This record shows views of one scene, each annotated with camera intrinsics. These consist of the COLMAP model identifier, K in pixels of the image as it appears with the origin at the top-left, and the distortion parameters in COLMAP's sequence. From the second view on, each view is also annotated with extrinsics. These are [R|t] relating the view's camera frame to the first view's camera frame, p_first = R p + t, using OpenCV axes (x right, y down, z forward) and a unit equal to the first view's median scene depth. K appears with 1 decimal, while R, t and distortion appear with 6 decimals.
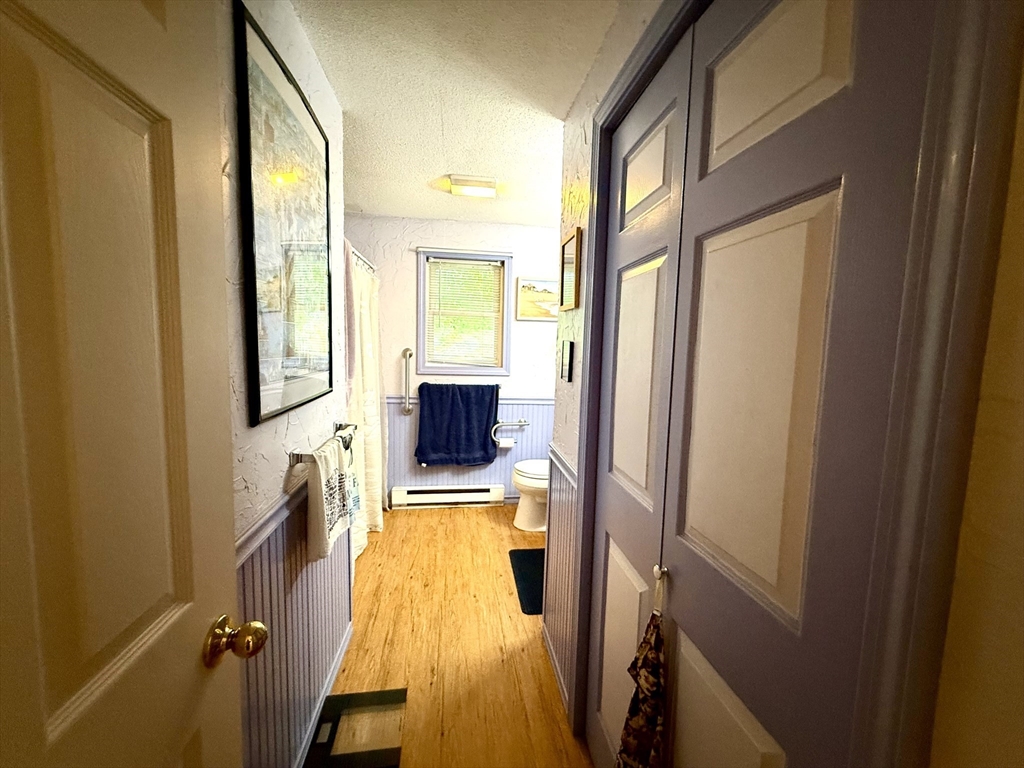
lens RADIAL K [[411.3, 0, 512.0], [0, 411.3, 384.0], [0, 0, 1]] dist [0.000912, -0.000189]
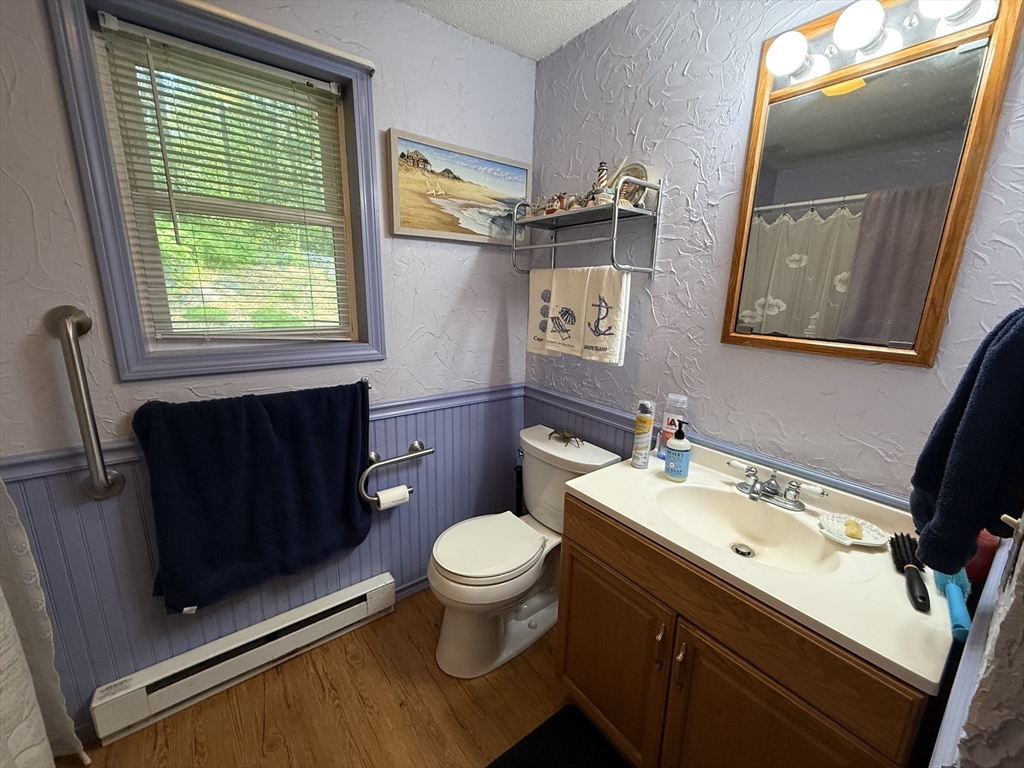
lens RADIAL K [[411.3, 0, 512.0], [0, 411.3, 384.0], [0, 0, 1]] dist [0.000912, -0.000189]
pose [[0.870073, -0.113591, 0.479657, -0.109780], [0.039662, 0.986064, 0.161572, -0.063317], [-0.491325, -0.121556, 0.862452, 0.535877]]
